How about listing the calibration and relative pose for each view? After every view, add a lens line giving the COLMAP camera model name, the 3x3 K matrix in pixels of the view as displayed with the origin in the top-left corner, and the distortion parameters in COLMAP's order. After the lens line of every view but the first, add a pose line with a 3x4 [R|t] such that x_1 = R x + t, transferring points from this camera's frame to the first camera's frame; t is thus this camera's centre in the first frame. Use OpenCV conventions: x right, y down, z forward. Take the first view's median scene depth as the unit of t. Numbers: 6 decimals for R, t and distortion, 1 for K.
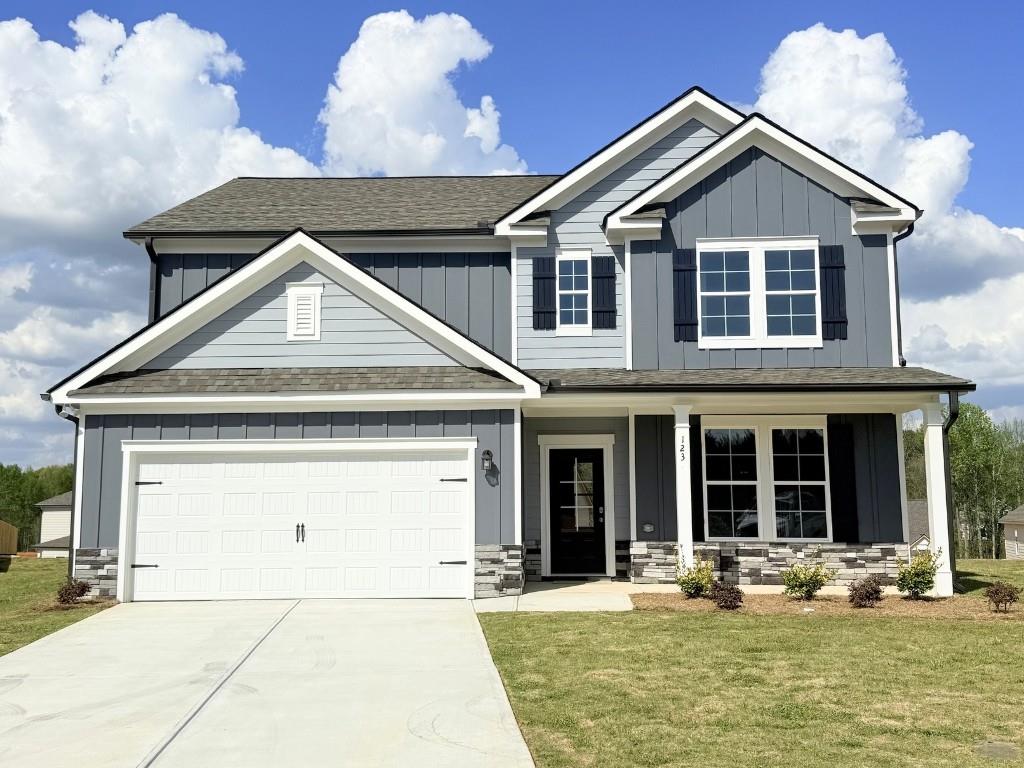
lens RADIAL K [[1080.1, 0, 511.7], [0, 1080.1, 339.3], [0, 0, 1]] dist [0.012182, 0.004458]
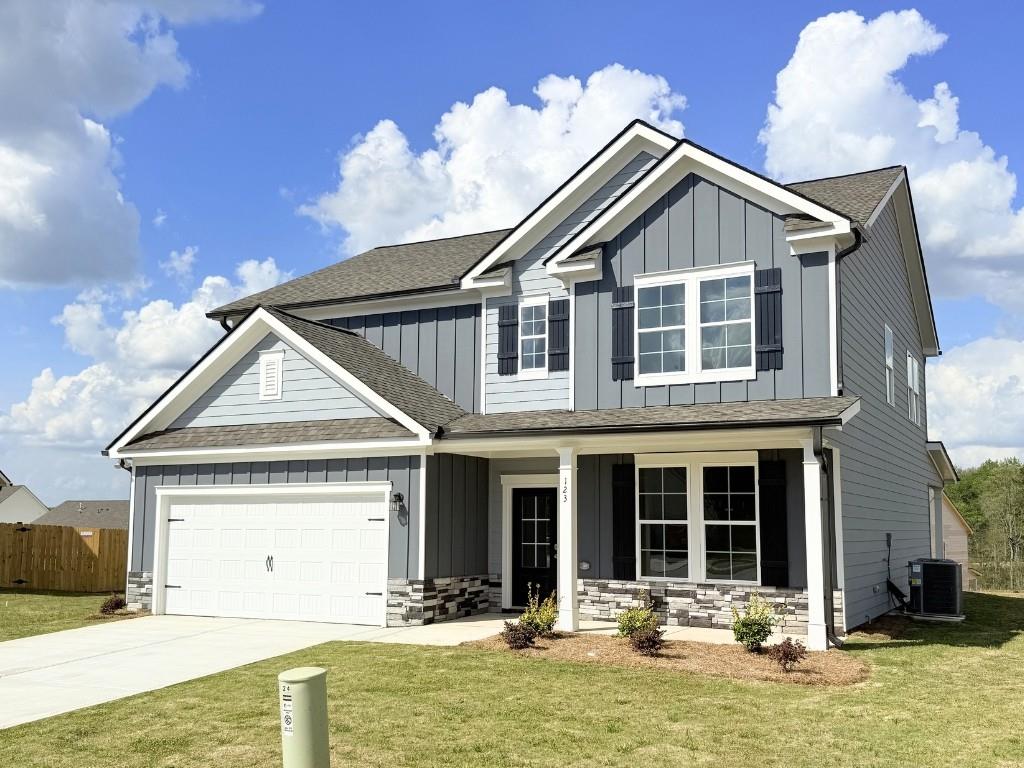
lens RADIAL K [[1045.7, 0, 512.0], [0, 1045.7, 384.0], [0, 0, 1]] dist [-0.000236, -0.012031]
pose [[0.896794, -0.050531, -0.439554, 0.498387], [0.061905, 0.998015, 0.011569, -0.011968], [0.438097, -0.037586, 0.898142, 0.088811]]
